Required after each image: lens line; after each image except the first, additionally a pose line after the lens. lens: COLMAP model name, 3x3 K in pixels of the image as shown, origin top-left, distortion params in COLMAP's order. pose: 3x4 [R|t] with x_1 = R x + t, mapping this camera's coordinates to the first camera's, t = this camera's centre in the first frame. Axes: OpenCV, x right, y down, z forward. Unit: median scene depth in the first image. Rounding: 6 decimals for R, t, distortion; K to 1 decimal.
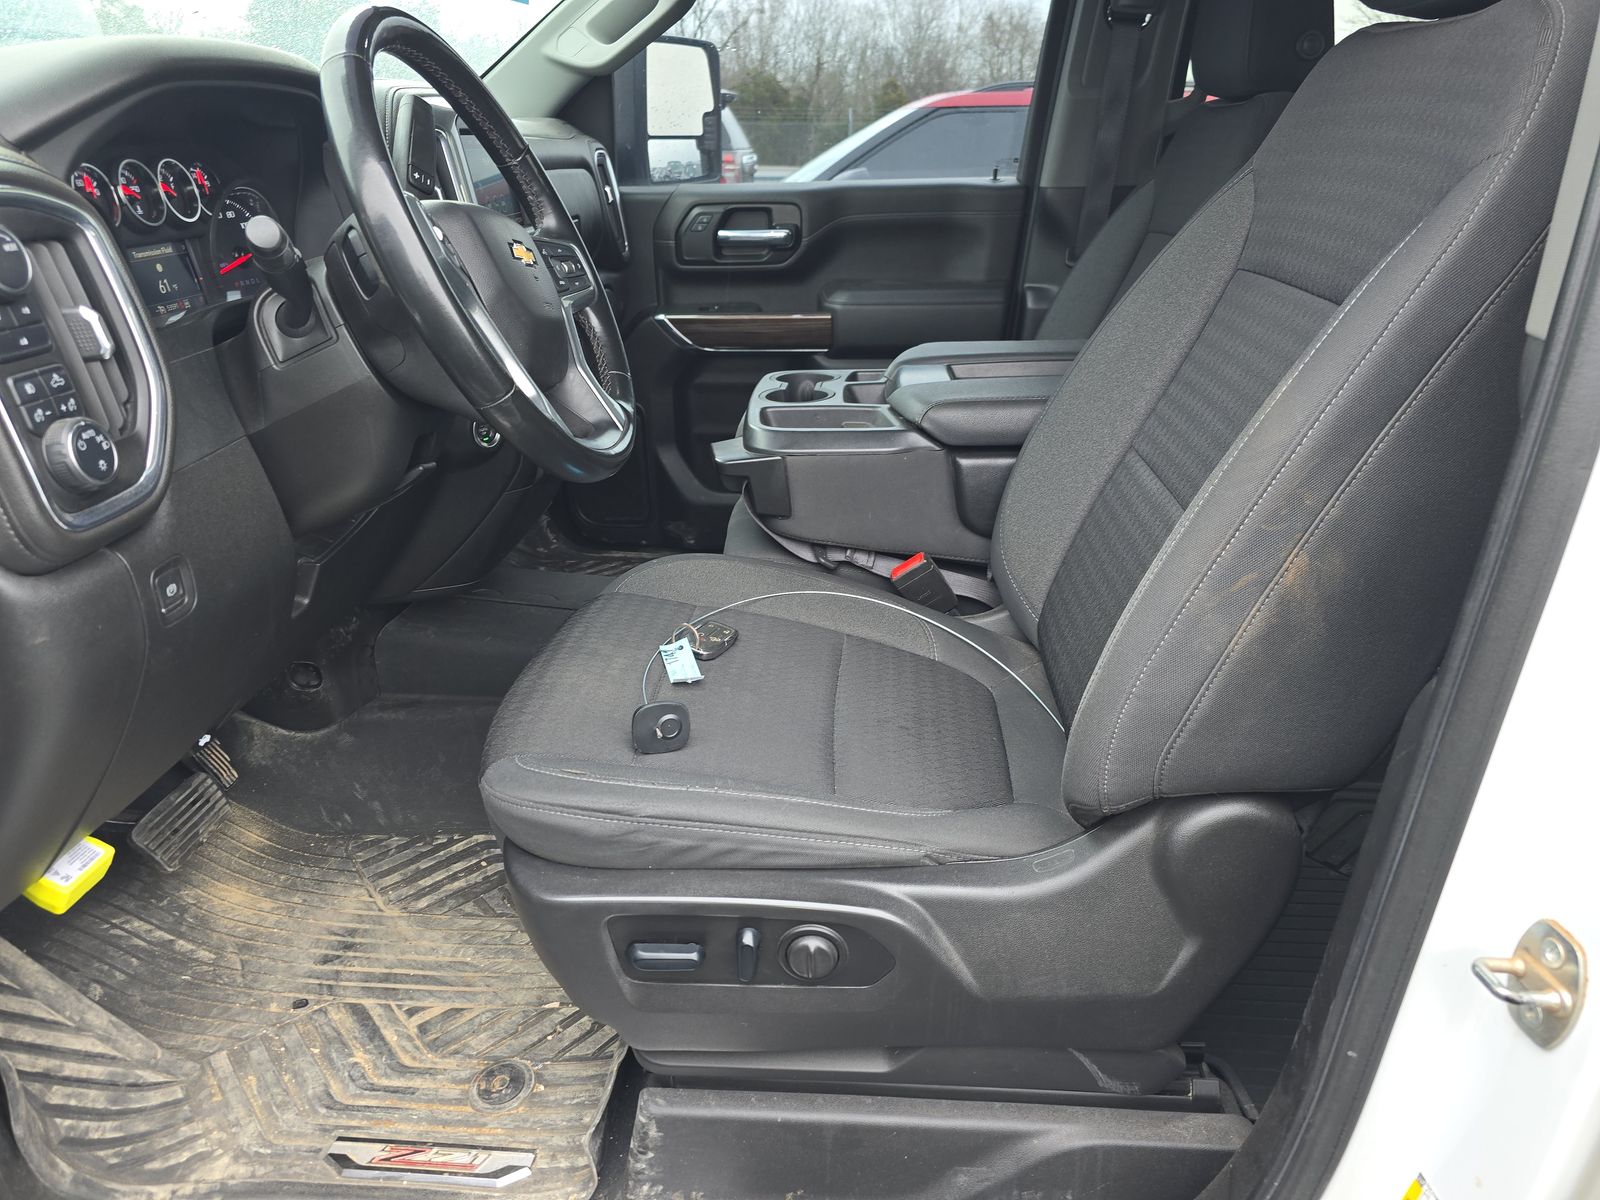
lens RADIAL K [[1082.6, 0, 804.6], [0, 1082.6, 605.9], [0, 0, 1]] dist [0.030843, -0.018790]
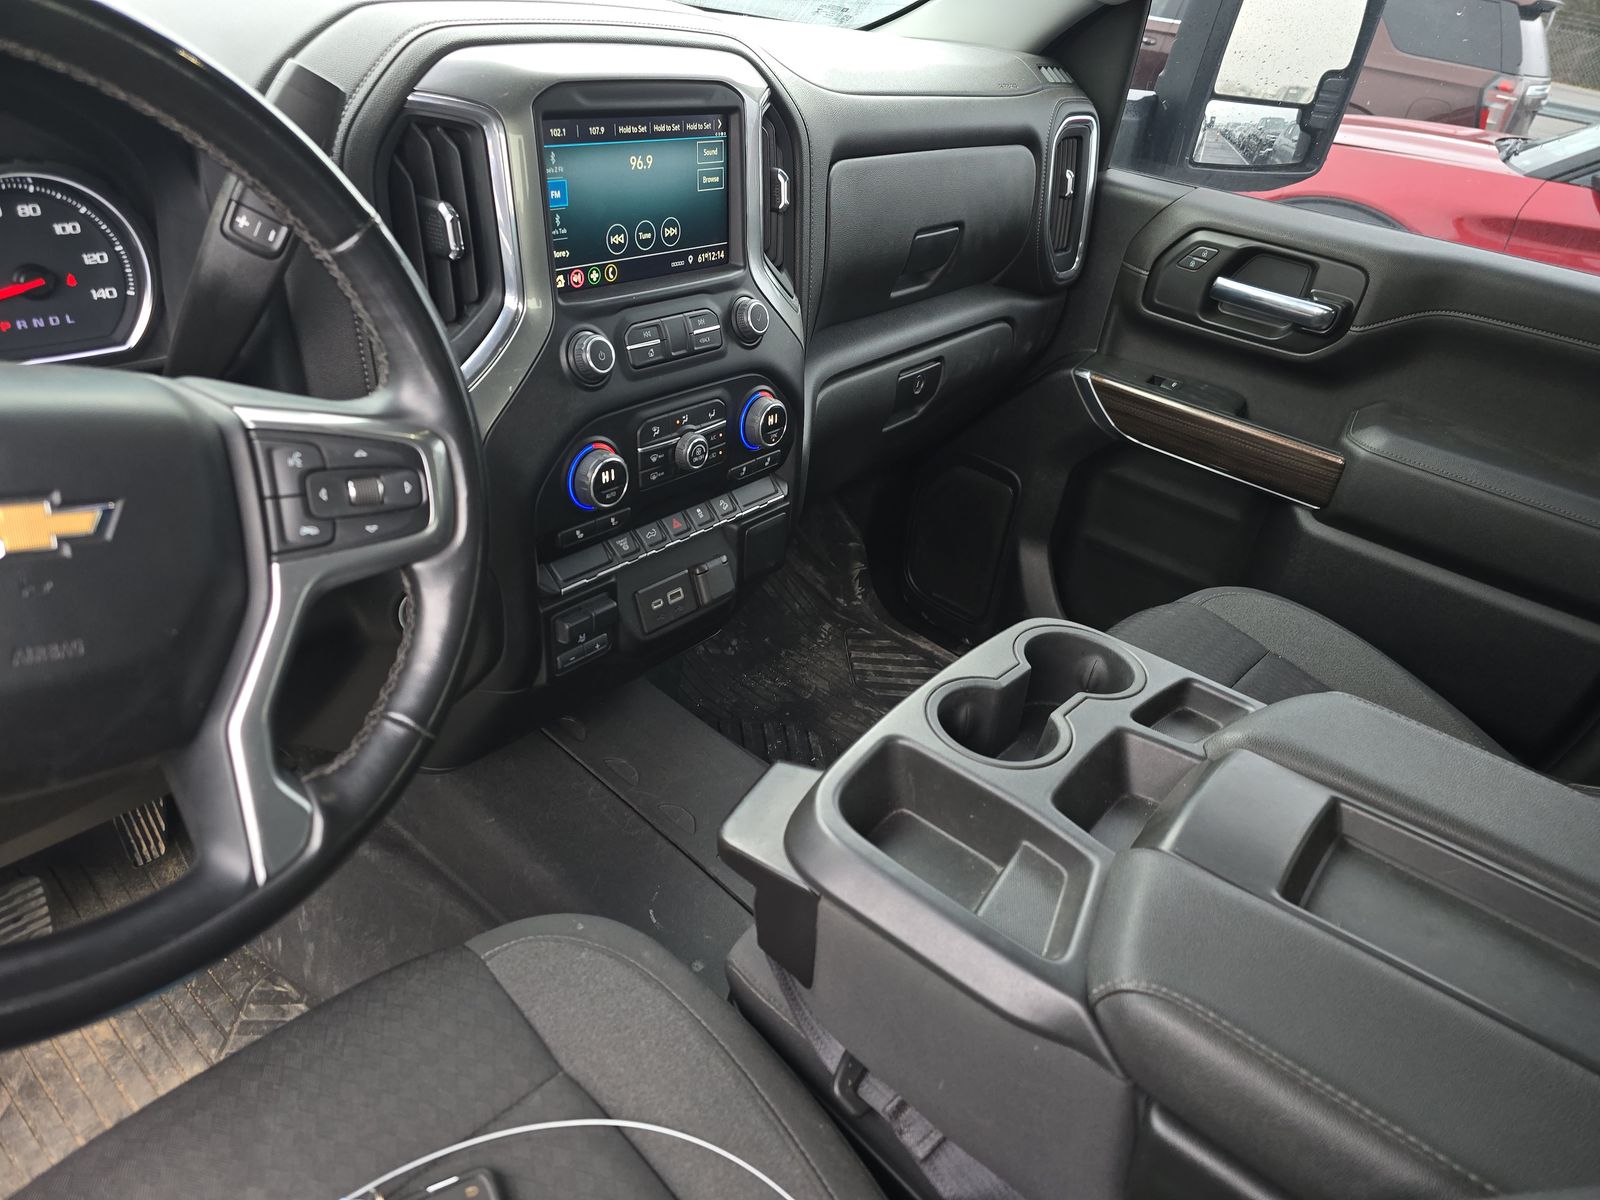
lens RADIAL K [[1082.6, 0, 788.9], [0, 1082.6, 608.8], [0, 0, 1]] dist [0.030843, -0.018790]
pose [[0.806975, 0.407481, -0.427492, 0.068932], [-0.360630, 0.913213, 0.189707, -0.199076], [0.467693, 0.001078, 0.883890, 0.322973]]
